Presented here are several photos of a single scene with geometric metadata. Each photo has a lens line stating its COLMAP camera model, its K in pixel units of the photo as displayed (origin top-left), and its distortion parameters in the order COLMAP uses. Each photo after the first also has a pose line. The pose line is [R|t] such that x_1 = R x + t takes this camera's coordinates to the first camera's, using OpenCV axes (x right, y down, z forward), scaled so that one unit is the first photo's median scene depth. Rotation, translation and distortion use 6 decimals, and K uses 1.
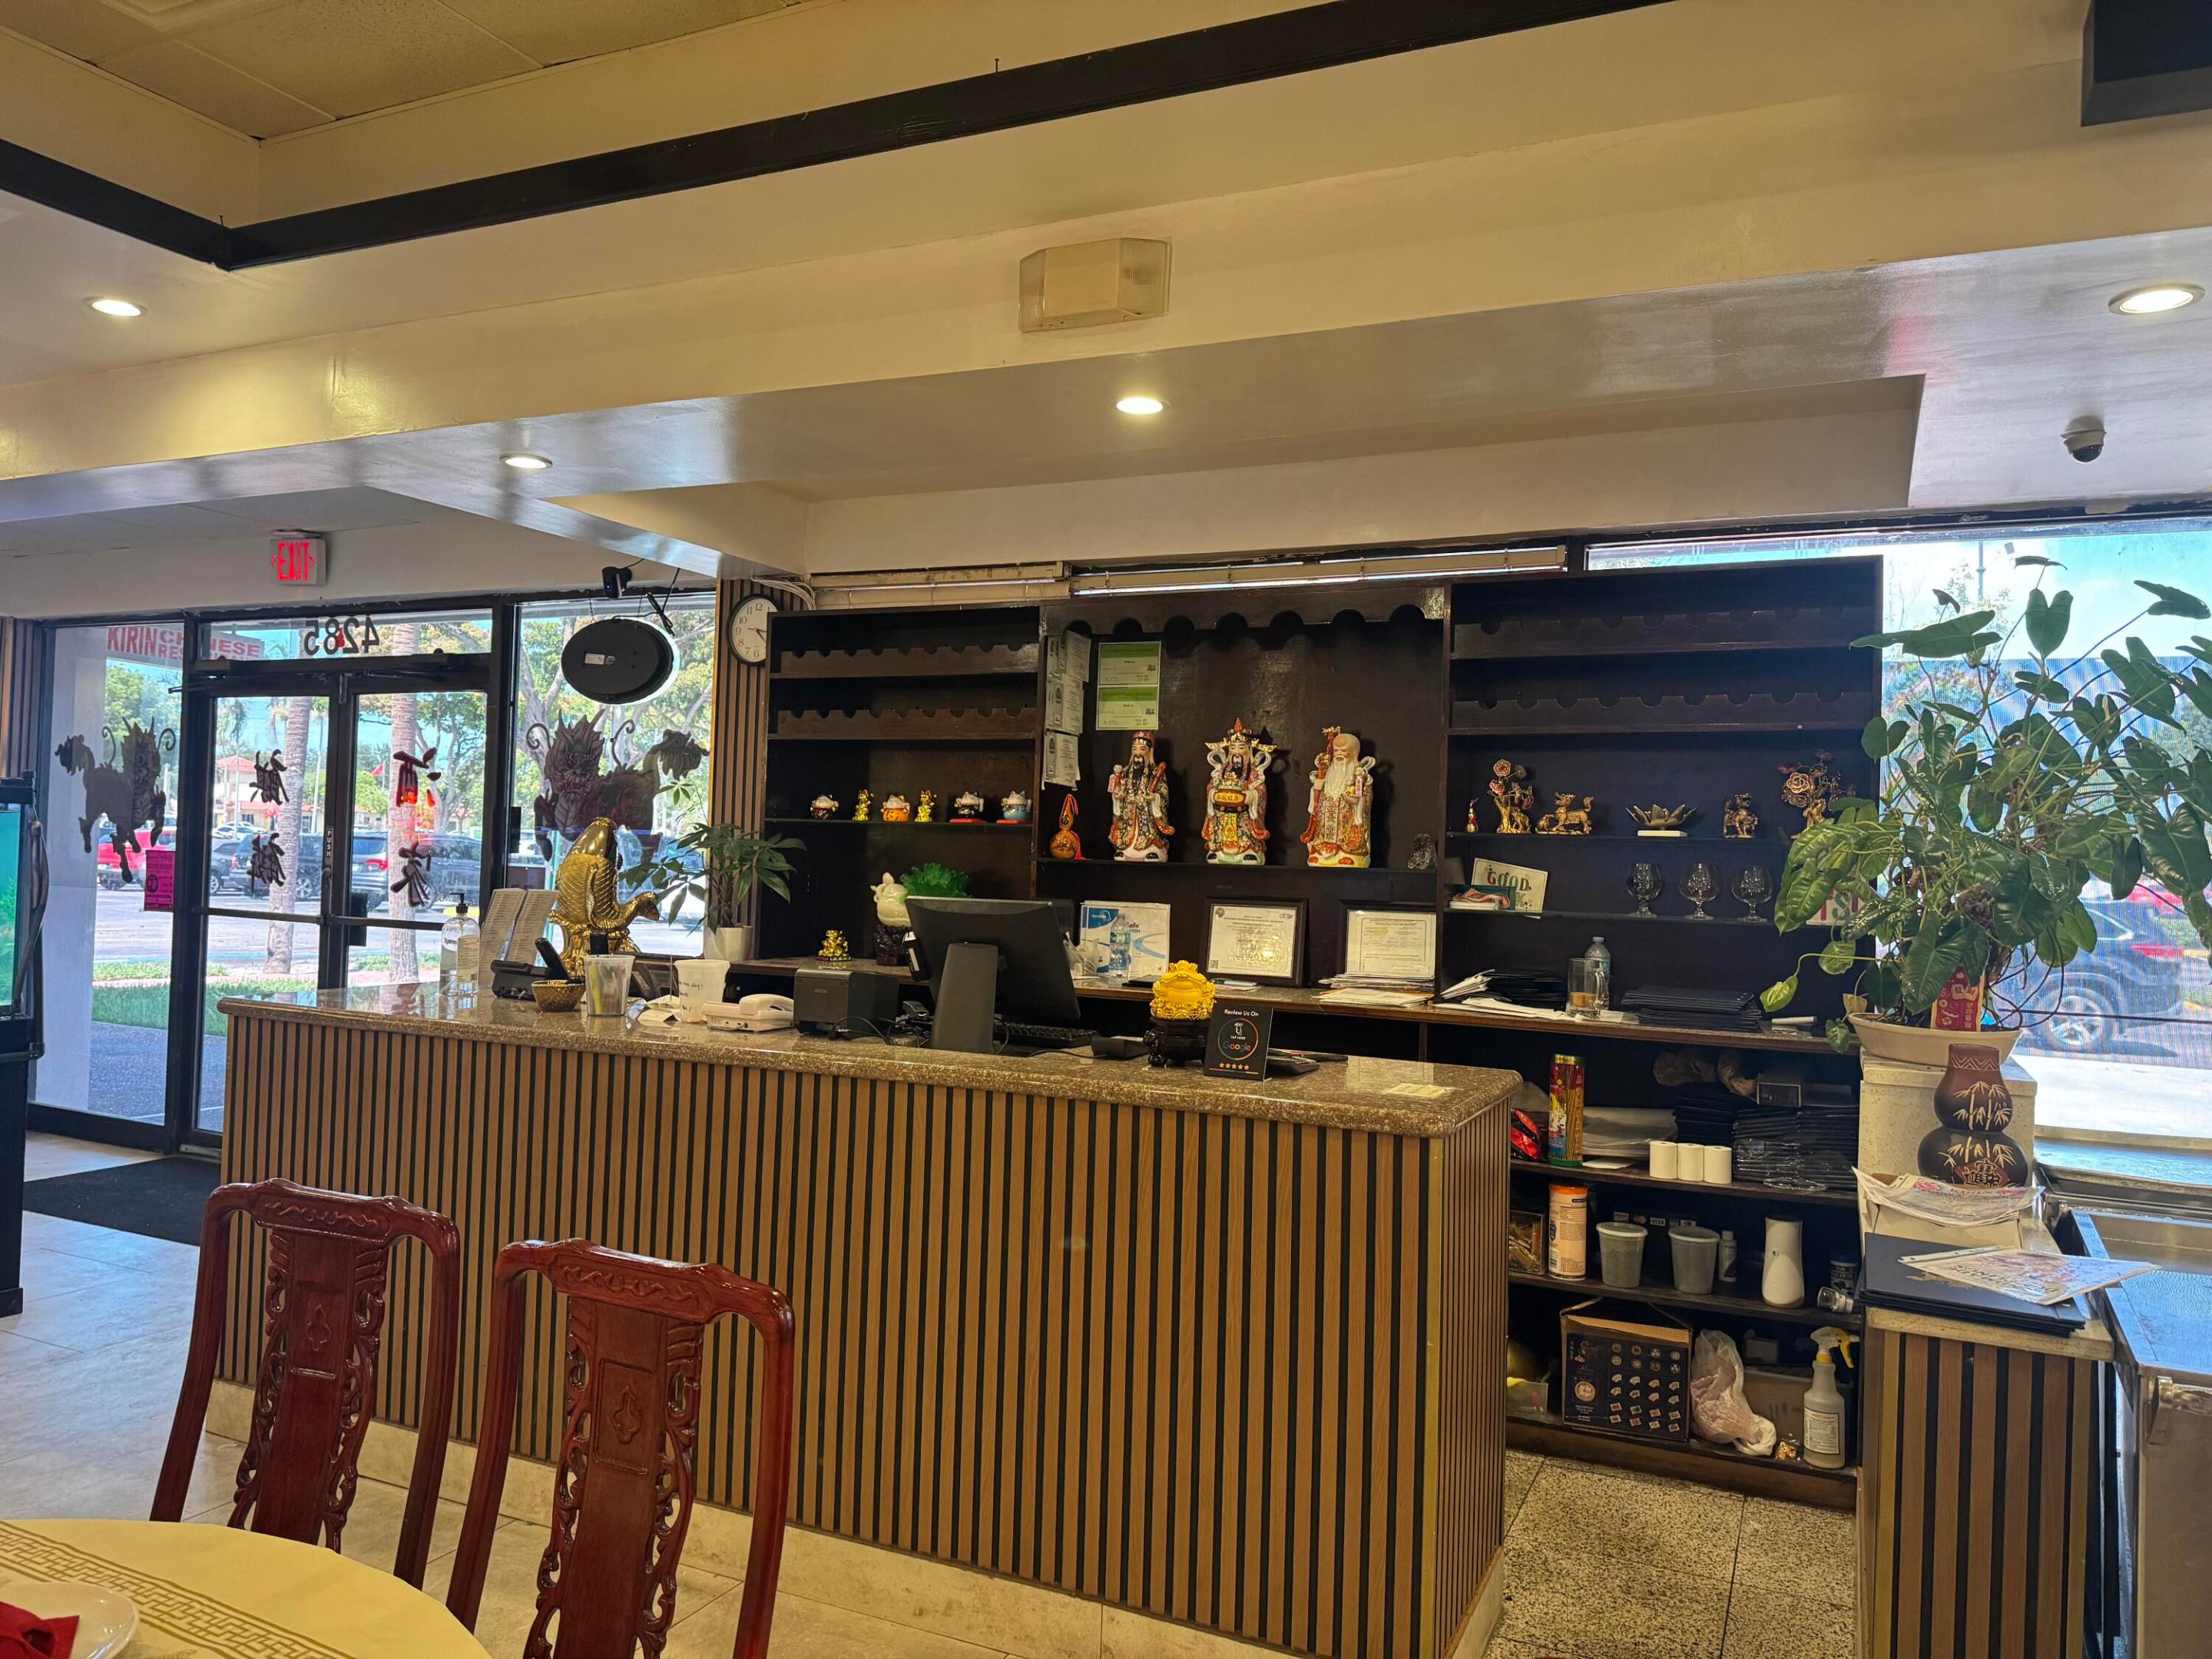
lens RADIAL K [[1576.6, 0, 1106.0], [0, 1576.6, 829.5], [0, 0, 1]] dist [0.030965, -0.029206]
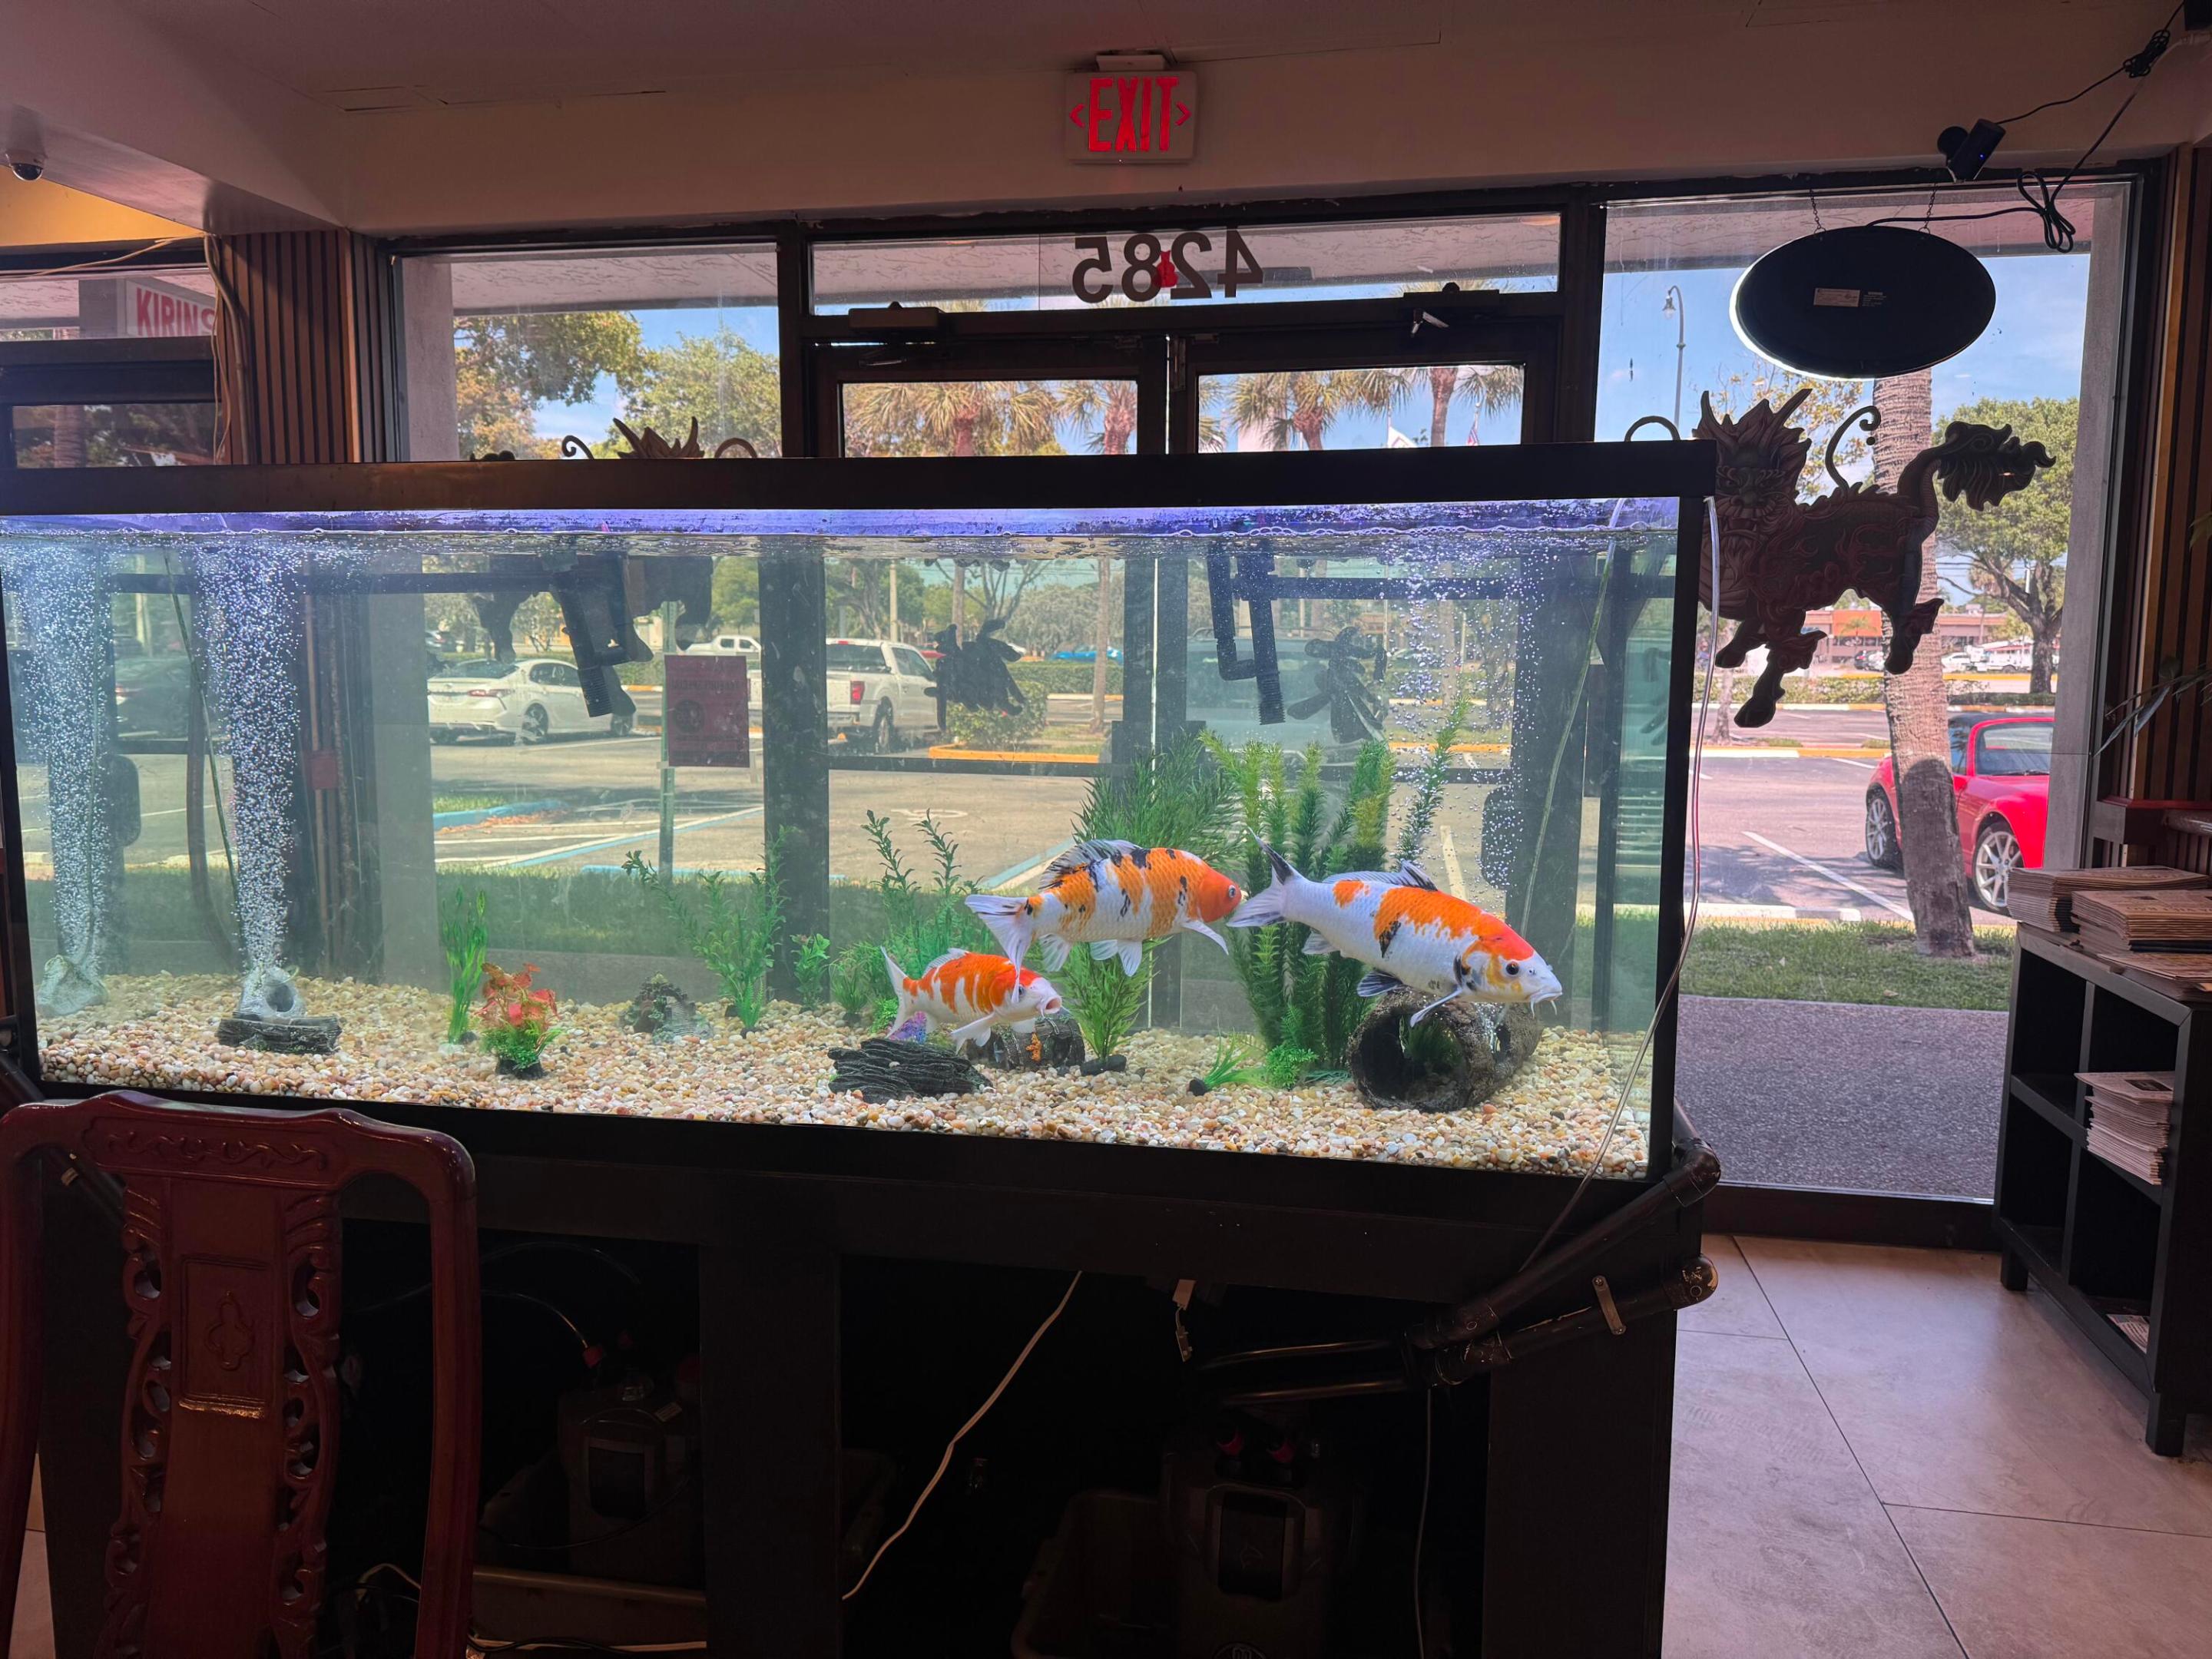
lens RADIAL K [[1576.6, 0, 1106.0], [0, 1576.6, 829.5], [0, 0, 1]] dist [0.030965, -0.029206]
pose [[0.963736, -0.055270, 0.261072, -0.732882], [0.020029, 0.990538, 0.135767, 0.000795], [-0.266106, -0.125615, 0.955724, 0.484317]]
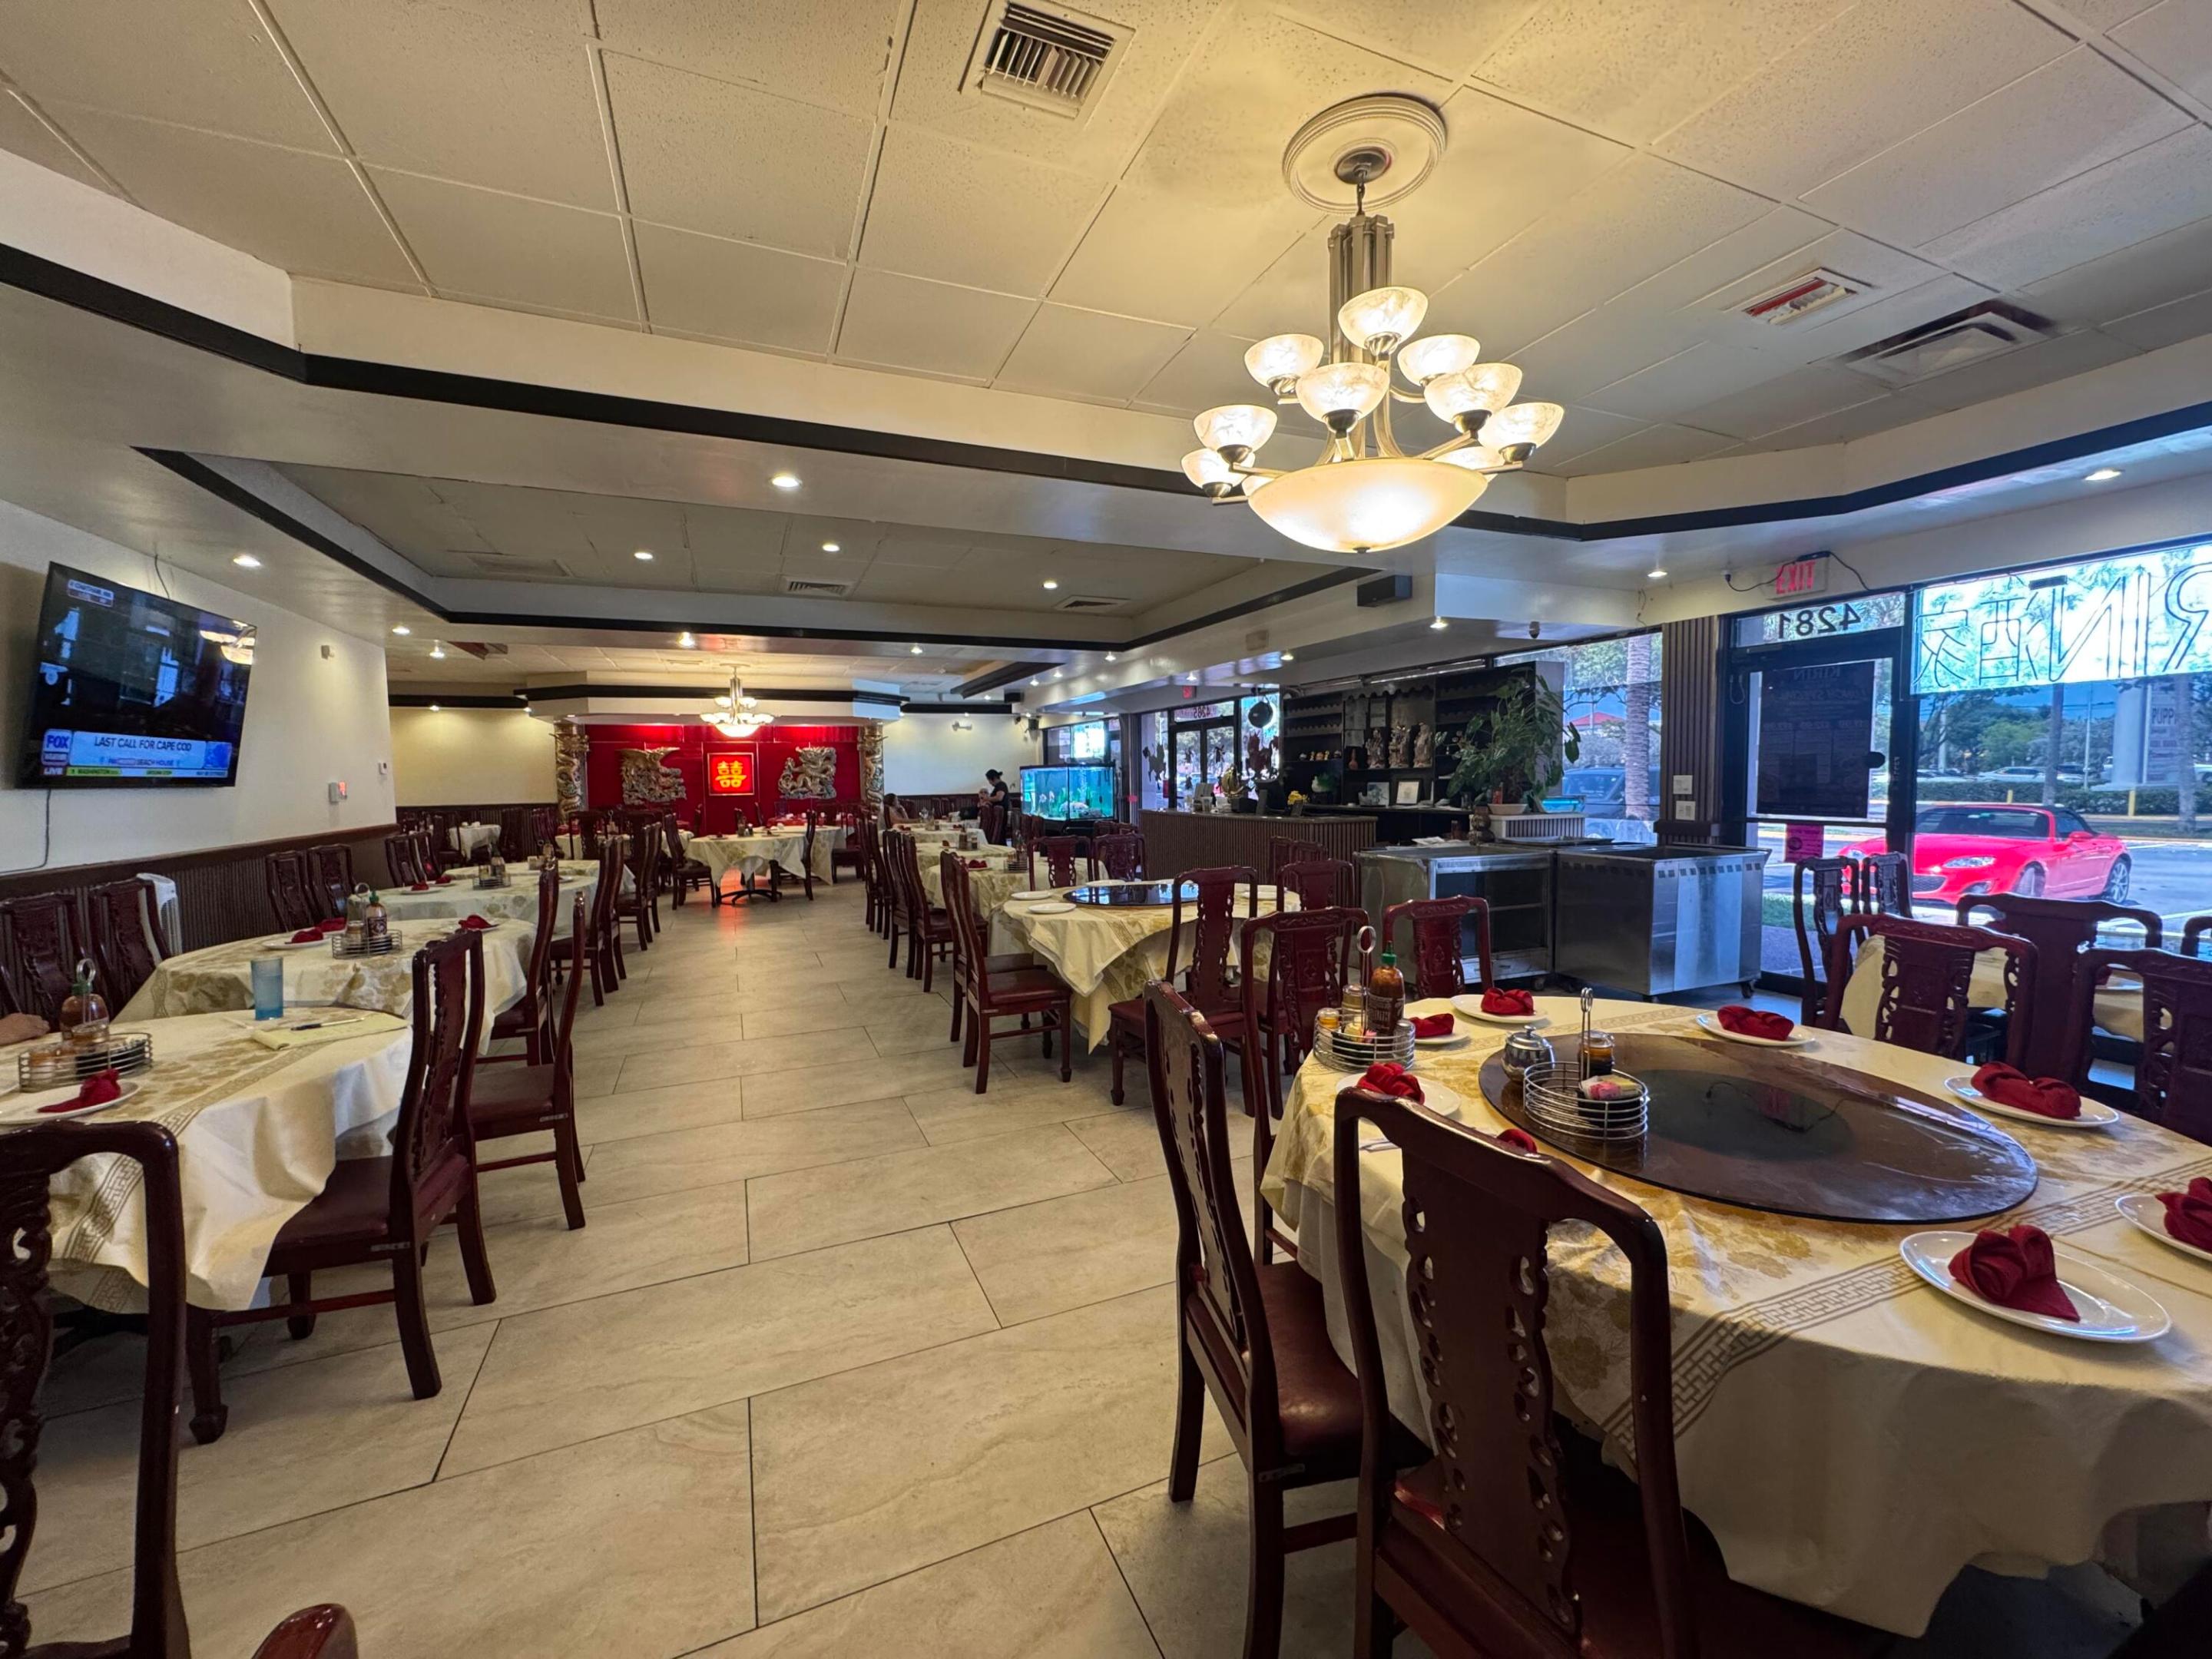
lens RADIAL K [[884.1, 0, 1103.4], [0, 884.1, 825.5], [0, 0, 1]] dist [-0.002259, 0.000008]
pose [[0.750165, -0.006697, -0.661217, 0.642266], [0.049012, 0.997761, 0.045500, 0.021343], [0.659432, -0.066540, 0.748814, -0.585606]]
